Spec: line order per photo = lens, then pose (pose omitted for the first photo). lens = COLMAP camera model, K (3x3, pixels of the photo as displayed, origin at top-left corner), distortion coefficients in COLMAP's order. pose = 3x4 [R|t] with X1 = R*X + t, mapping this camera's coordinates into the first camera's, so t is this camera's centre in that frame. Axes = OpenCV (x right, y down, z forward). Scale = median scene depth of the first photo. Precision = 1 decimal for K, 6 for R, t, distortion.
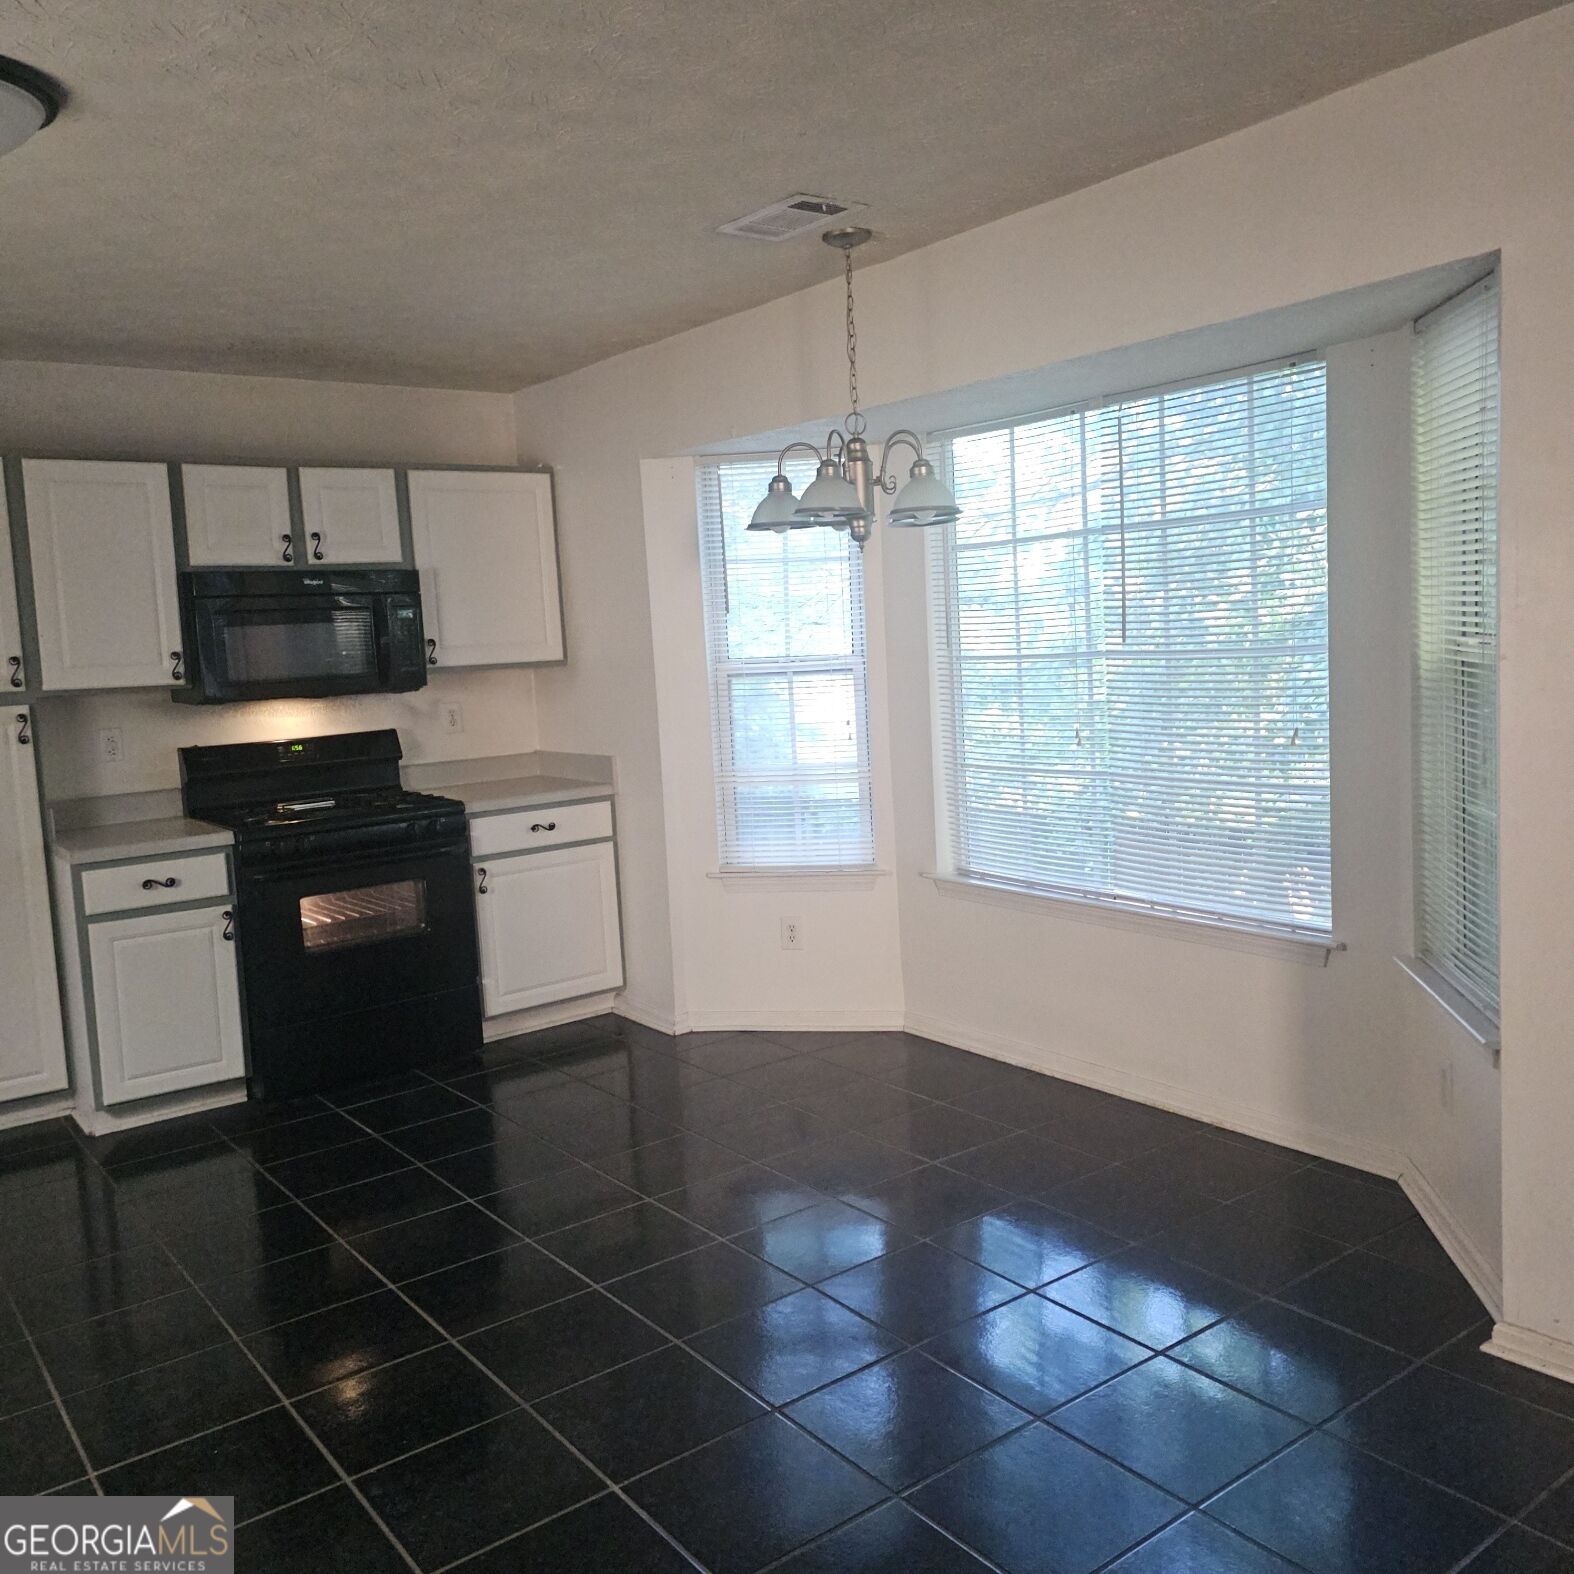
lens RADIAL K [[1400.5, 0, 788.4], [0, 1400.5, 786.9], [0, 0, 1]] dist [0.091244, -0.091021]
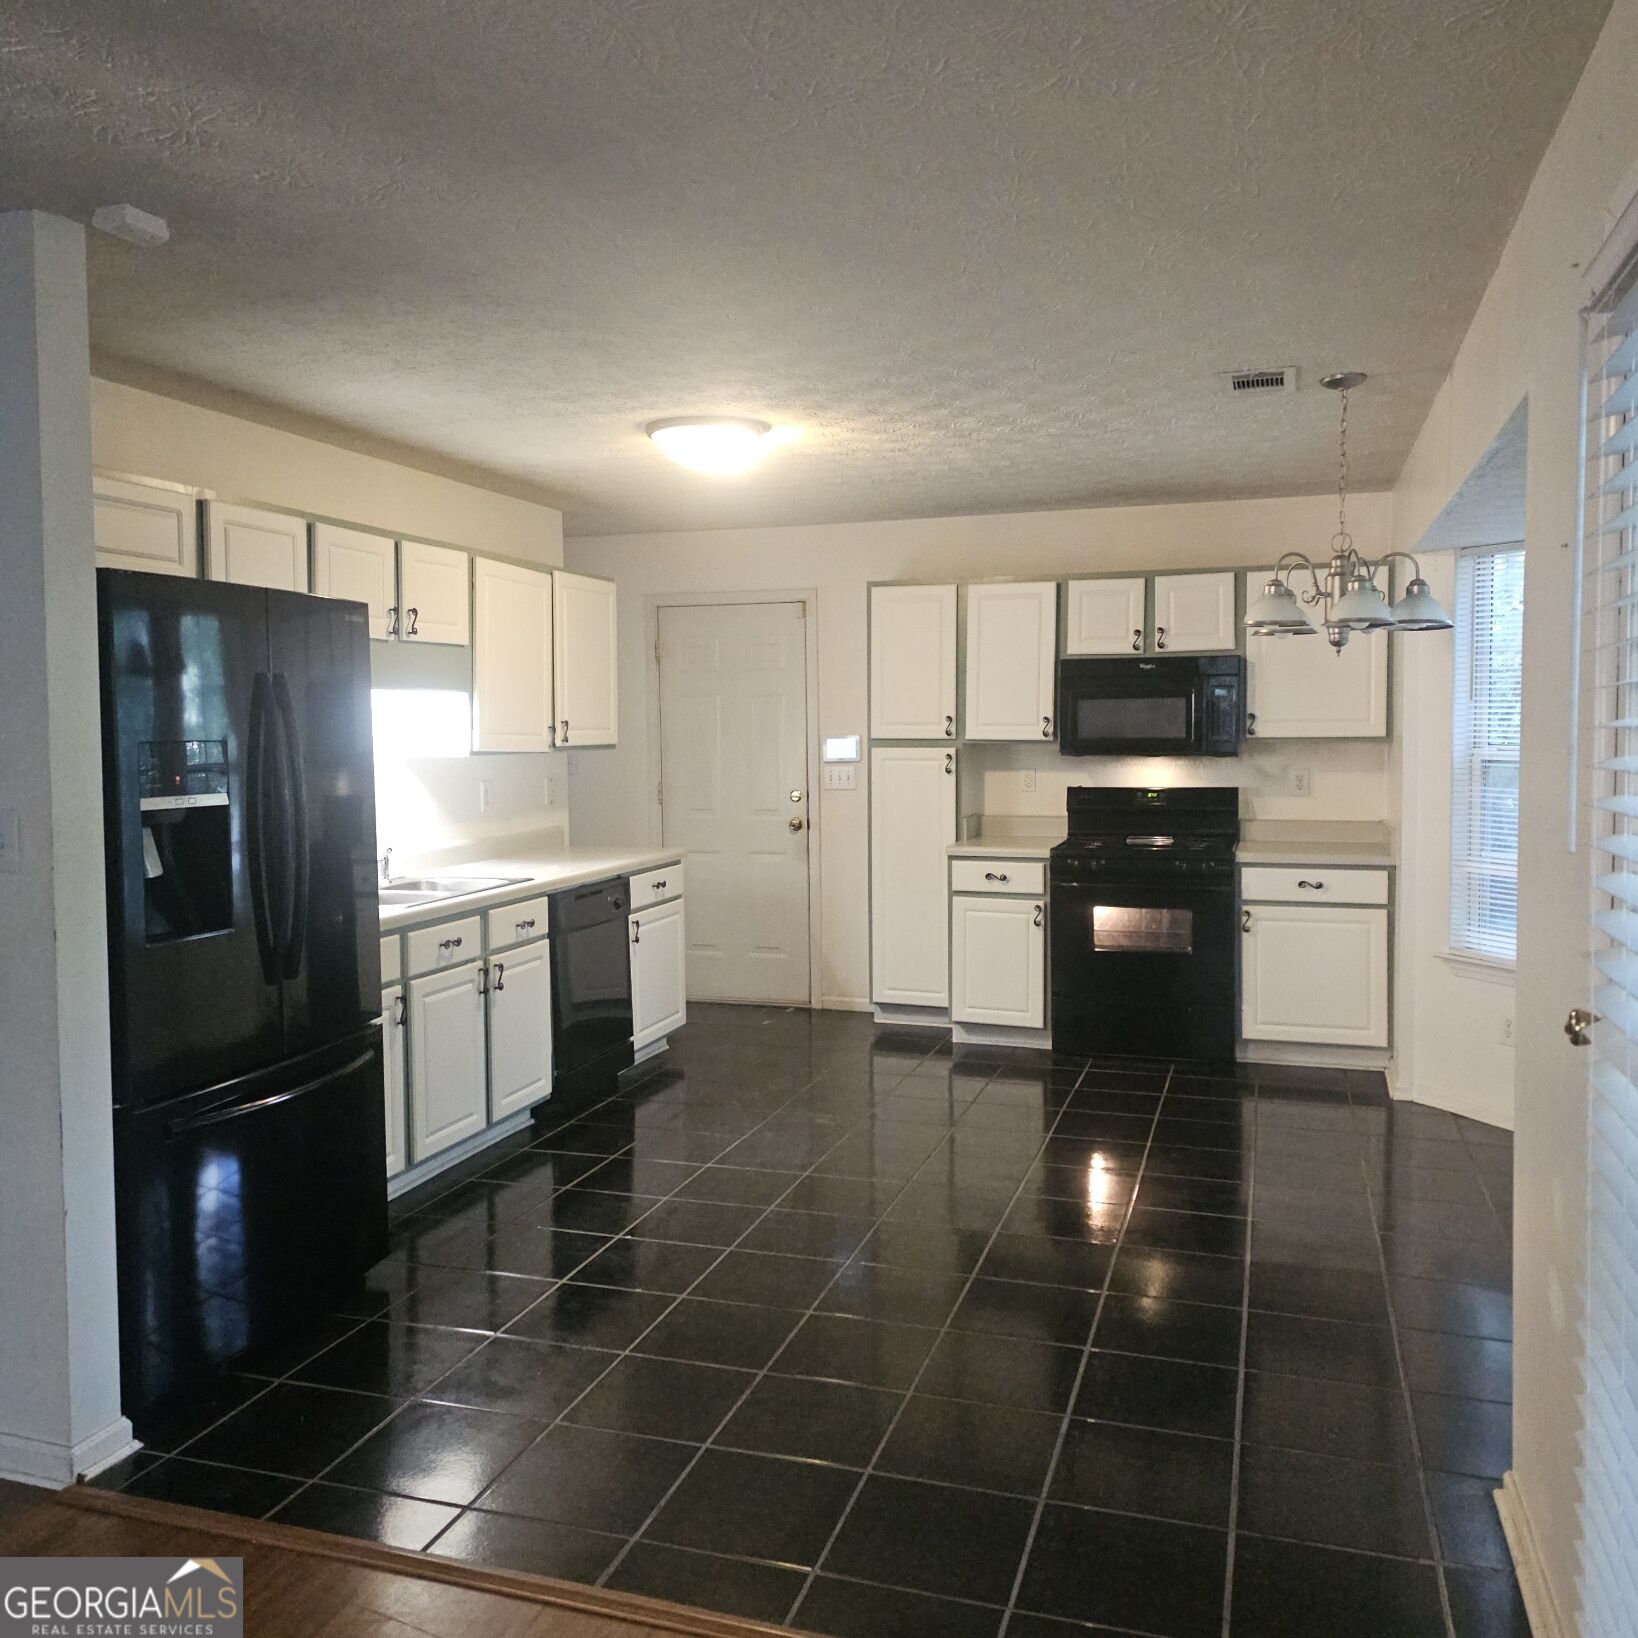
lens RADIAL K [[1457.5, 0, 808.9], [0, 1457.5, 812.4], [0, 0, 1]] dist [0.091244, -0.091021]
pose [[0.563116, 0.101116, -0.820168, 0.572228], [-0.114336, 0.992474, 0.043858, -0.035185], [0.818430, 0.069077, 0.570439, -0.000044]]
